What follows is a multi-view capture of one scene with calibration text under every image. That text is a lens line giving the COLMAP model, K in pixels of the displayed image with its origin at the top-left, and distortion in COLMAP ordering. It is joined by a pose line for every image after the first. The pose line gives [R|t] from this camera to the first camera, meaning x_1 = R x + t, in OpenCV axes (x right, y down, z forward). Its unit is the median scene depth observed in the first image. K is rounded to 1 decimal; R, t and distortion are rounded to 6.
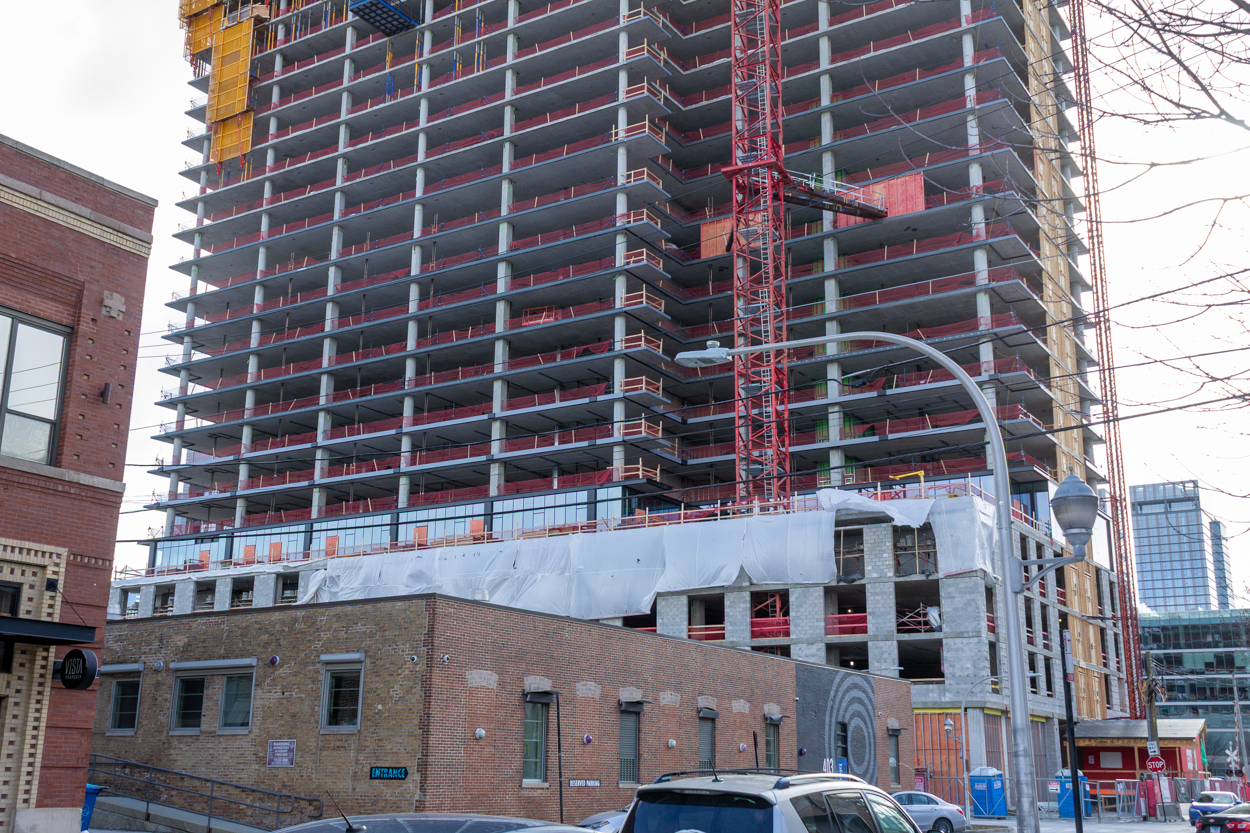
lens RADIAL K [[1321.6, 0, 625.0], [0, 1321.6, 416.5], [0, 0, 1]] dist [-0.006263, -0.002013]
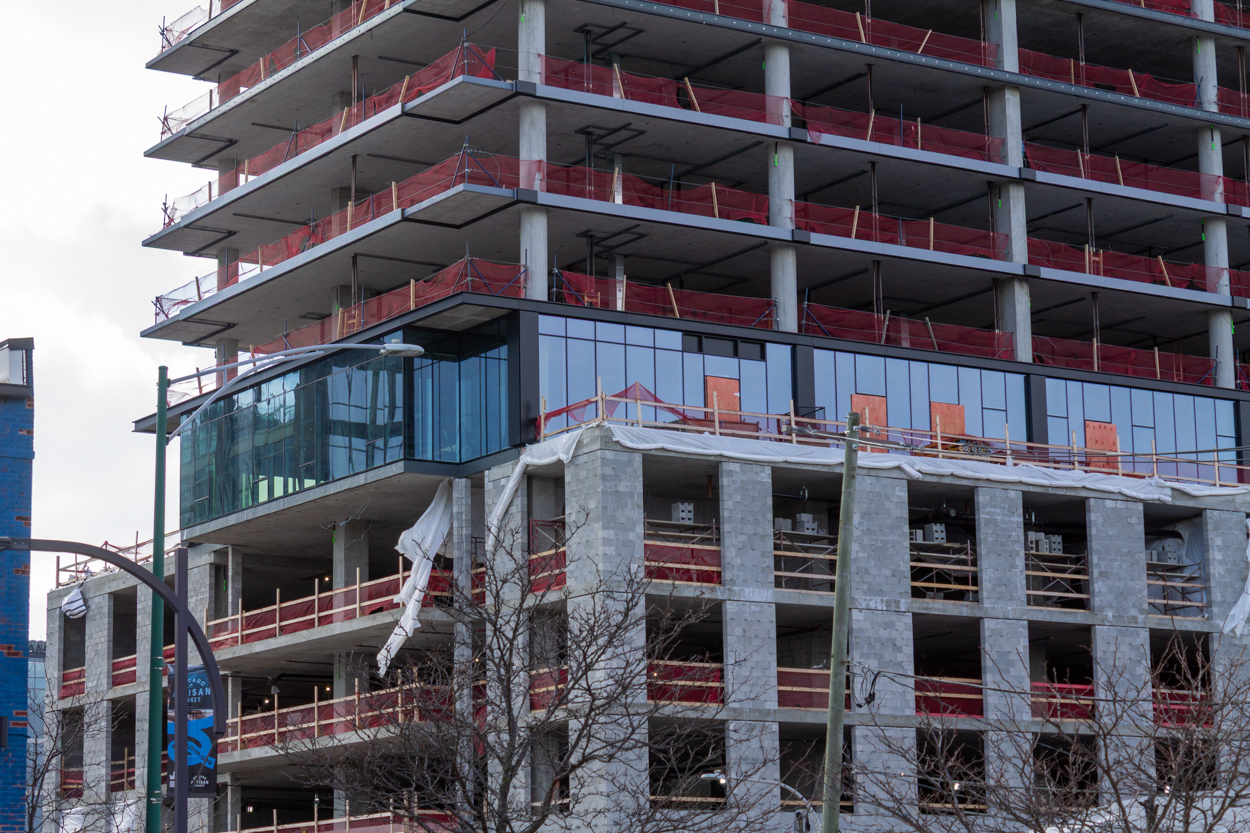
lens RADIAL K [[3114.5, 0, 625.0], [0, 3114.5, 416.5], [0, 0, 1]] dist [-0.065674, 0.187099]
pose [[0.424077, 0.149723, 0.893164, -1.091480], [-0.223296, 0.973077, -0.057097, 0.169583], [-0.877666, -0.175226, 0.446092, 0.674267]]
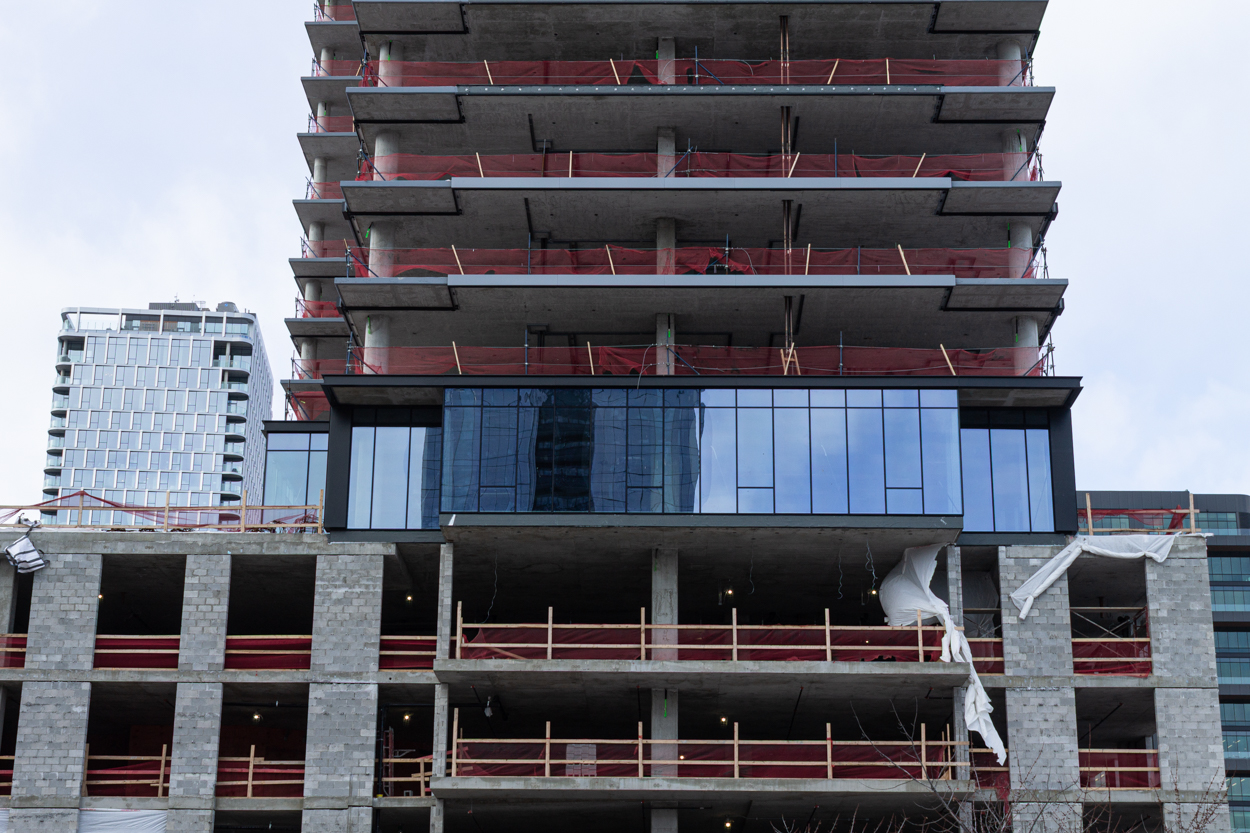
lens RADIAL K [[2044.7, 0, 625.0], [0, 2044.7, 416.5], [0, 0, 1]] dist [0.013564, 0.031163]
pose [[-0.520202, 0.253380, 0.815591, -0.761302], [-0.240736, 0.872749, -0.424684, 0.388638], [-0.819412, -0.417263, -0.393008, 1.434811]]
